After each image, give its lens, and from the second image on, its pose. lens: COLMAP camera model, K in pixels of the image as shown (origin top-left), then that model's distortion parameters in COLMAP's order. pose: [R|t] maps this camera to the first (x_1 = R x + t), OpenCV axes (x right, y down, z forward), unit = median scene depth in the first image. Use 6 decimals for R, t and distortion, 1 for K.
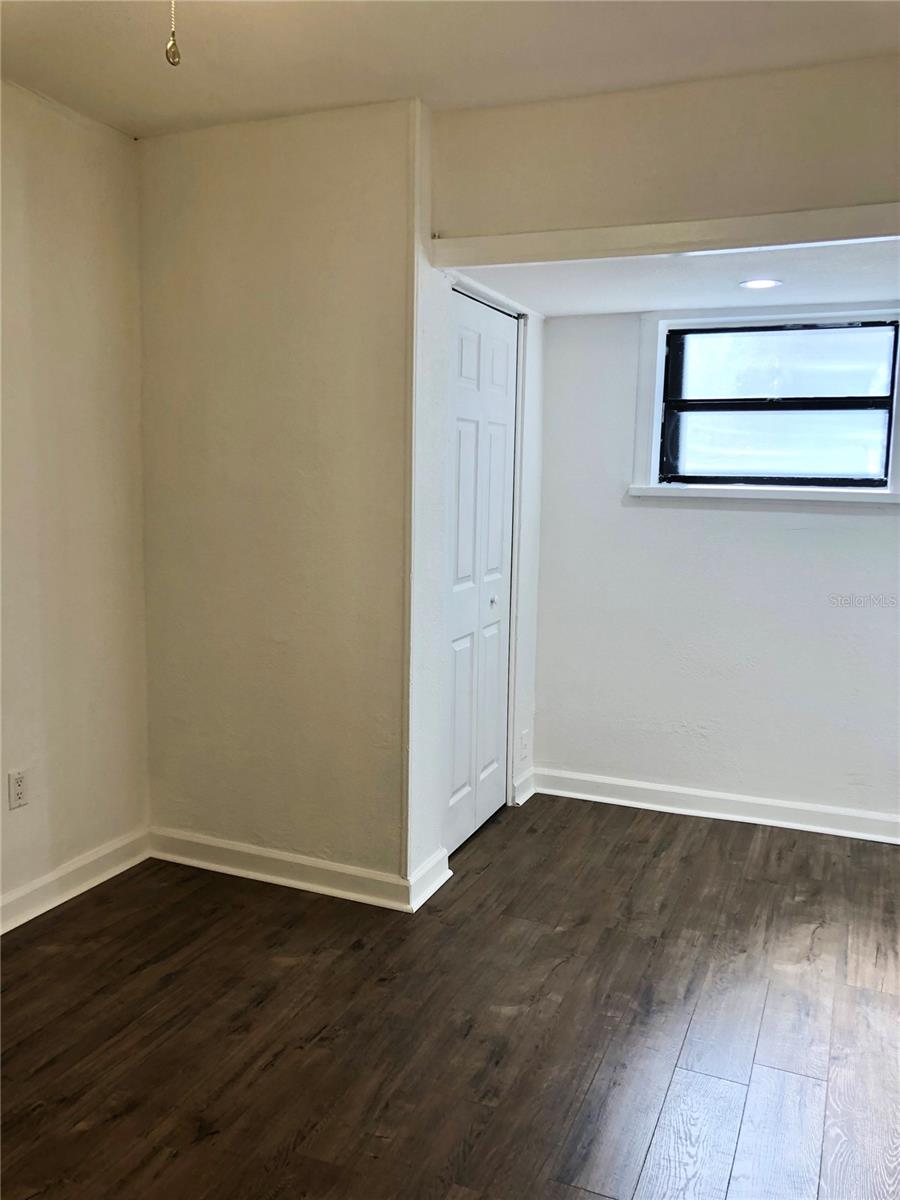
lens RADIAL K [[985.6, 0, 450.1], [0, 985.6, 597.8], [0, 0, 1]] dist [0.052397, -0.066173]
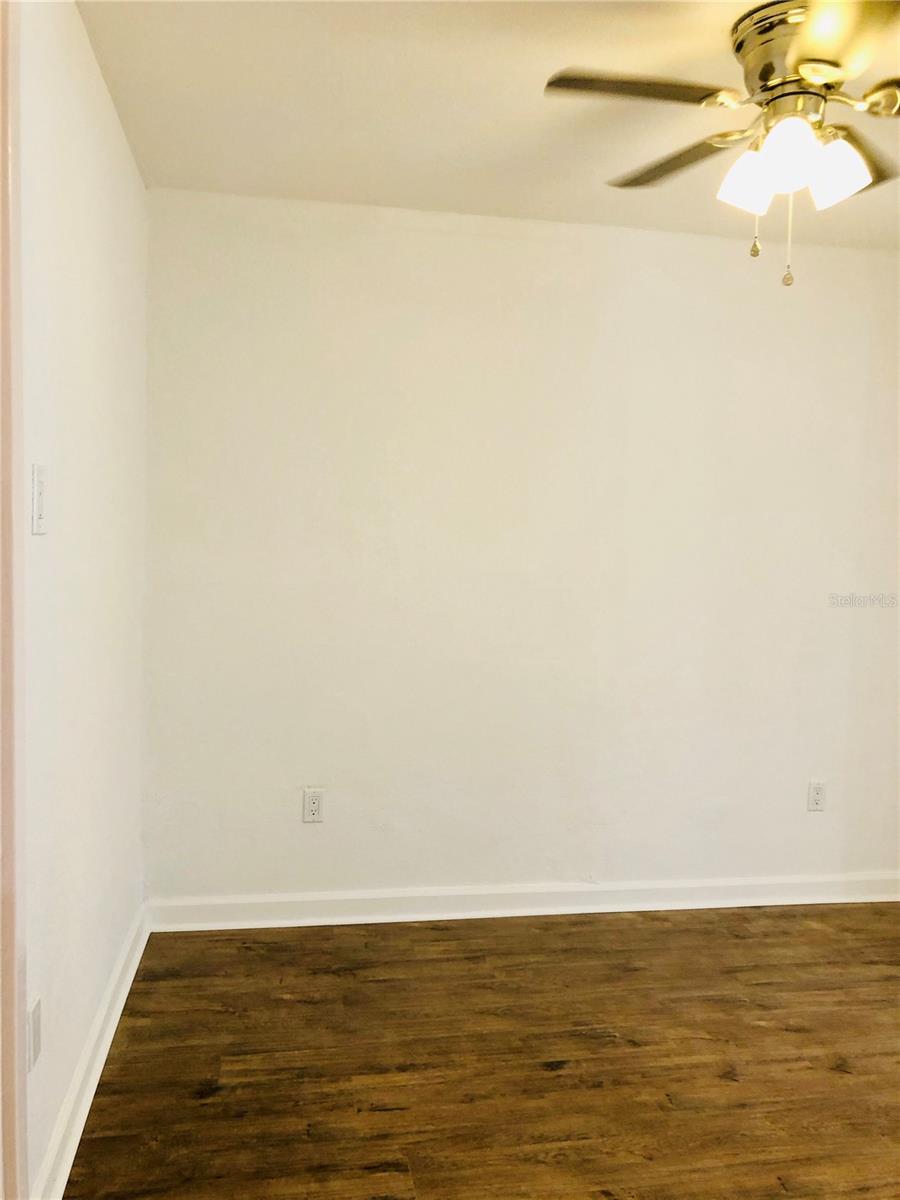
lens RADIAL K [[985.6, 0, 450.0], [0, 985.6, 600.4], [0, 0, 1]] dist [0.052397, -0.066173]
pose [[0.556306, 0.061387, -0.828707, 0.435100], [-0.133329, 0.990941, -0.016099, 0.035656], [0.820211, 0.119447, 0.559452, -0.156829]]
